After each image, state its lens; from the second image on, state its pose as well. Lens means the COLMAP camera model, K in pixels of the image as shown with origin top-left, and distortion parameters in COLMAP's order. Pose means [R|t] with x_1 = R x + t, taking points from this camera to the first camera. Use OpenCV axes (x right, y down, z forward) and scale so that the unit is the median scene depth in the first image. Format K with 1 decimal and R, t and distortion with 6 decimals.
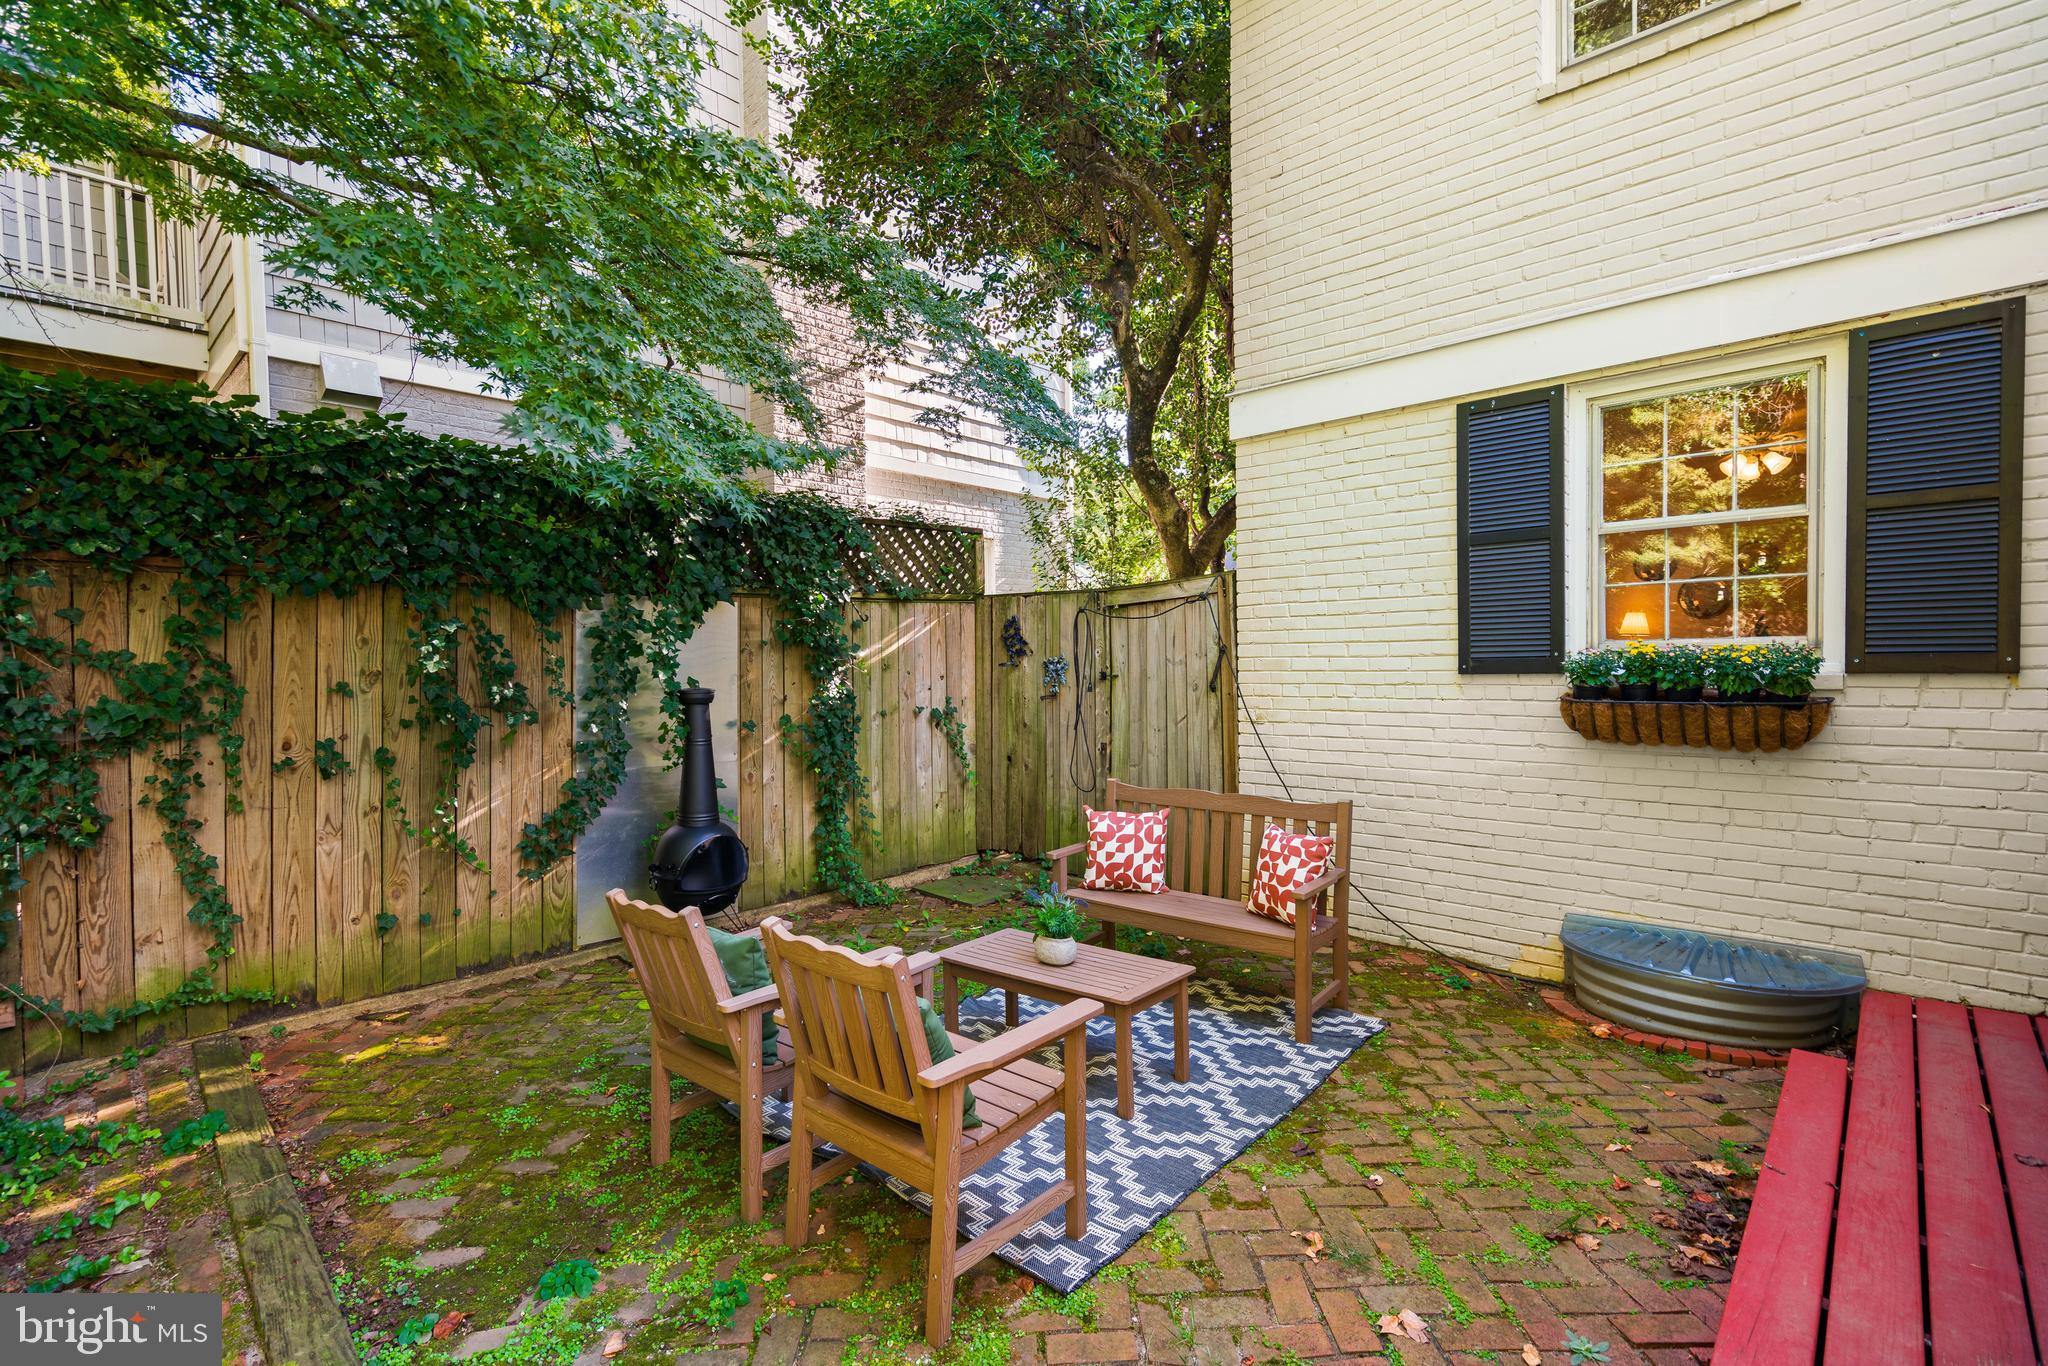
lens RADIAL K [[932.3, 0, 1026.9], [0, 932.3, 678.9], [0, 0, 1]] dist [-0.005065, 0.001117]
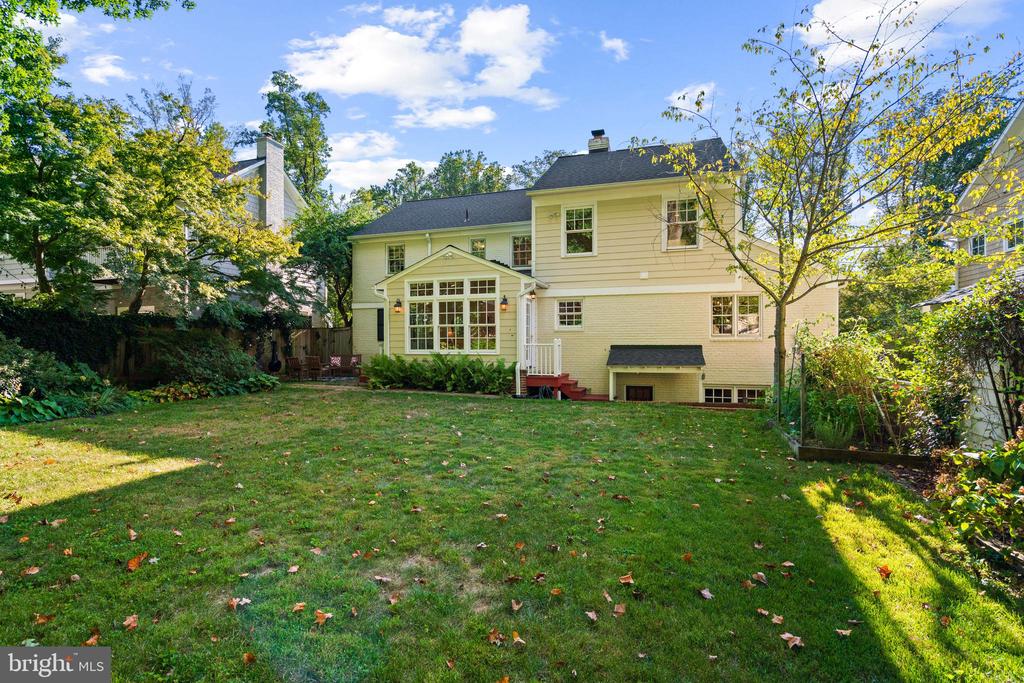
lens RADIAL K [[466.1, 0, 515.1], [0, 466.1, 345.9], [0, 0, 1]] dist [-0.005065, 0.001117]
pose [[0.903177, 0.009447, 0.429164, -0.171309], [-0.001642, 0.999827, -0.018552, 0.091917], [-0.429265, 0.016051, 0.903036, -2.534988]]
